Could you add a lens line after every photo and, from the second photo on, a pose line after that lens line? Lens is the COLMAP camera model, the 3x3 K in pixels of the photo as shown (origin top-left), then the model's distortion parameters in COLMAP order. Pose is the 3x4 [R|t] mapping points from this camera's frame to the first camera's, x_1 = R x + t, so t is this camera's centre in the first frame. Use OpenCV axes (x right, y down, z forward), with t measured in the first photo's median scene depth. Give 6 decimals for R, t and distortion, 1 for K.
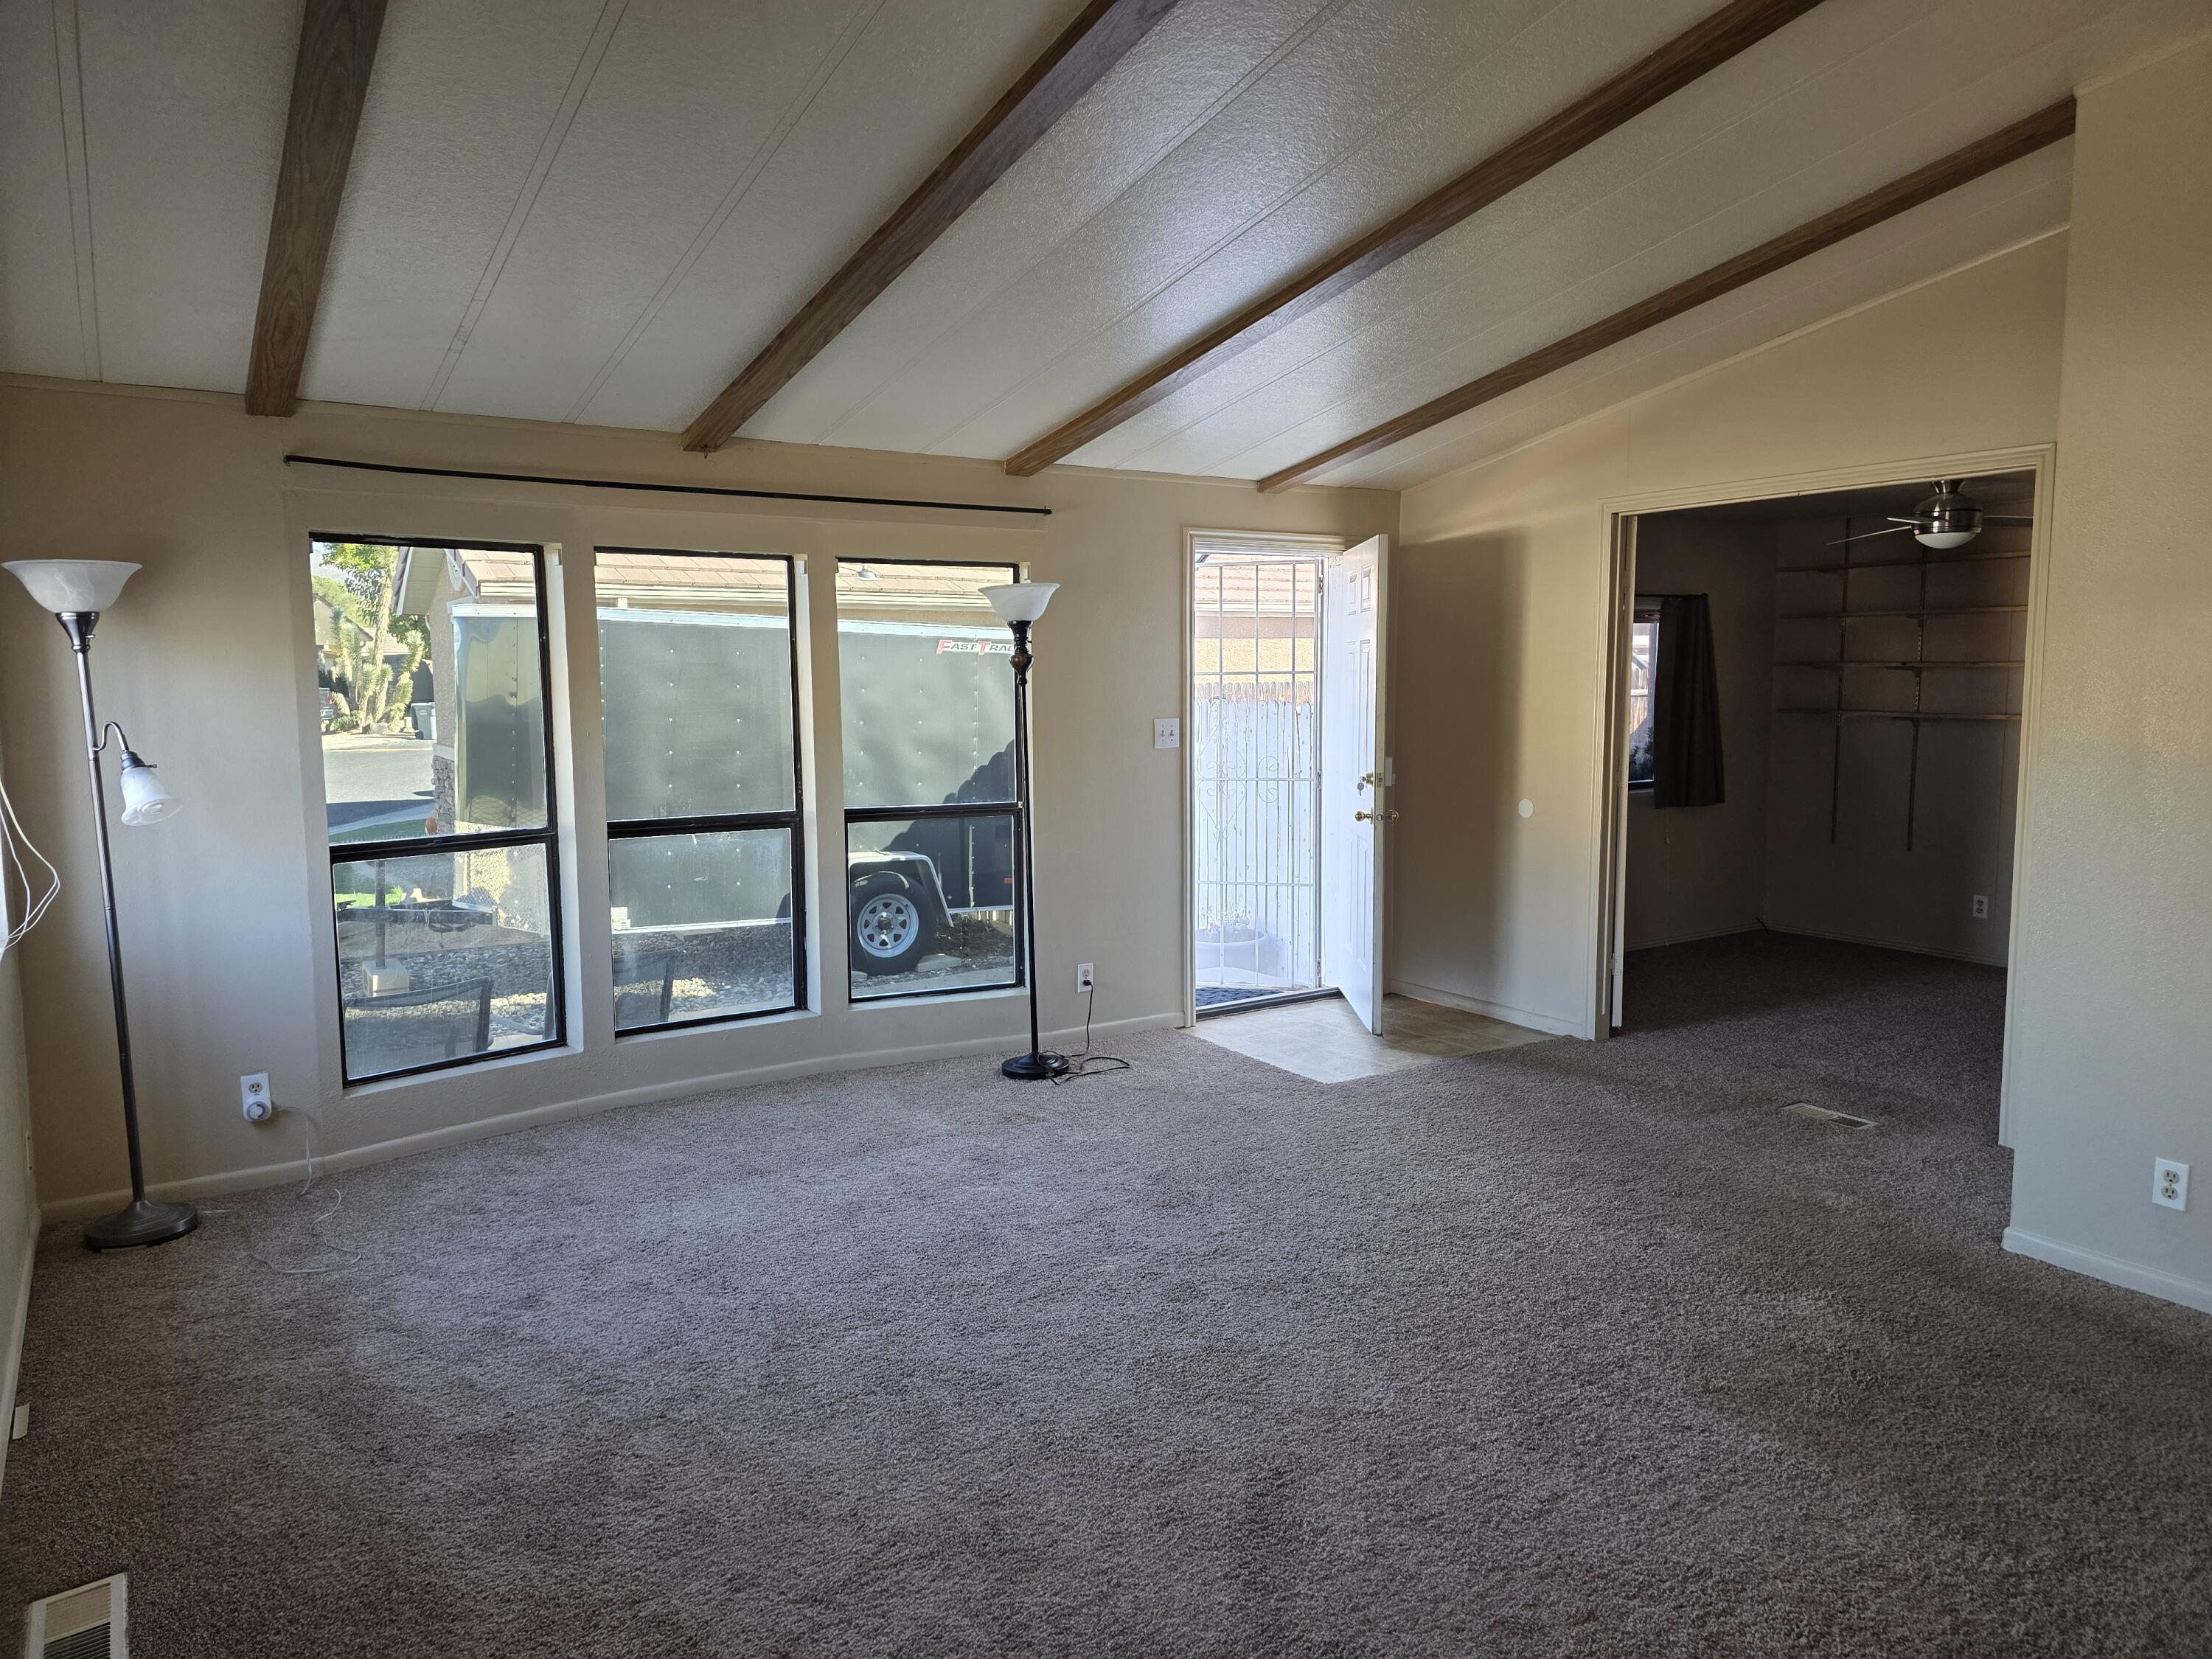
lens RADIAL K [[1471.5, 0, 1100.0], [0, 1471.5, 826.1], [0, 0, 1]] dist [0.064821, -0.054243]
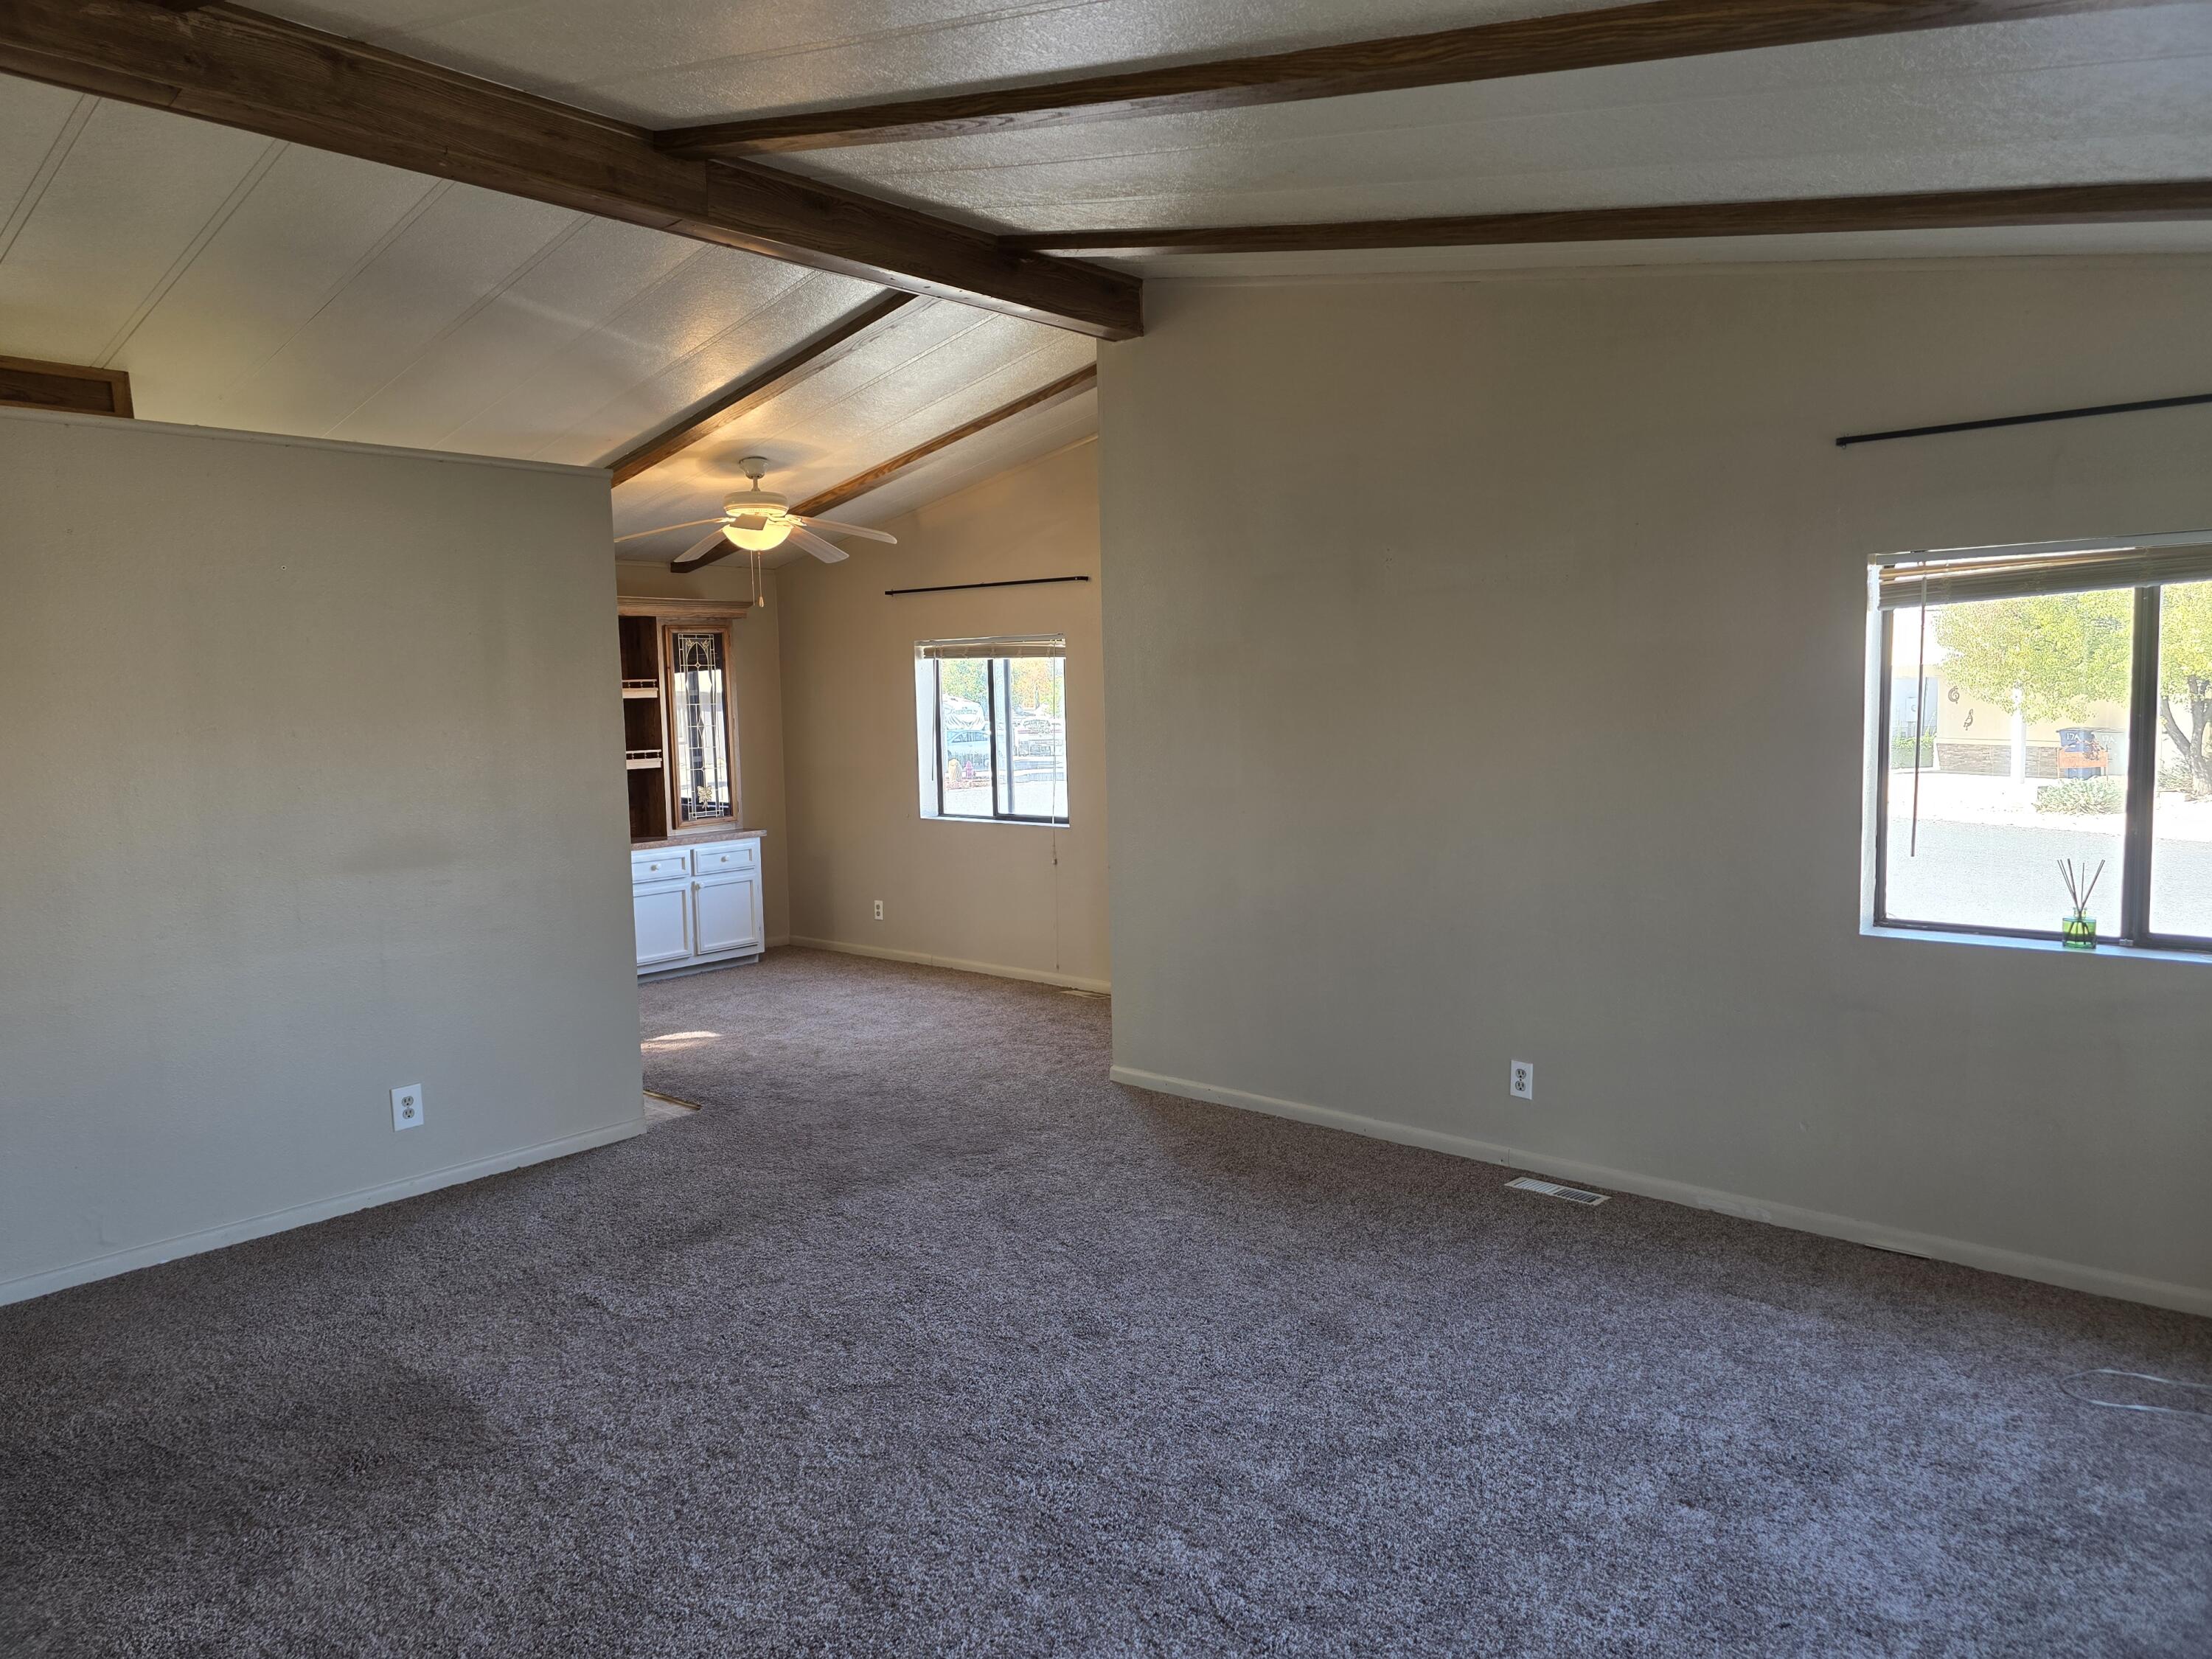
lens RADIAL K [[1471.5, 0, 1107.6], [0, 1471.5, 806.4], [0, 0, 1]] dist [0.064821, -0.054243]
pose [[-0.965188, 0.046930, -0.257312, 0.143502], [0.000621, 0.984180, 0.177171, -0.119286], [0.261556, 0.170843, -0.949948, 1.126664]]
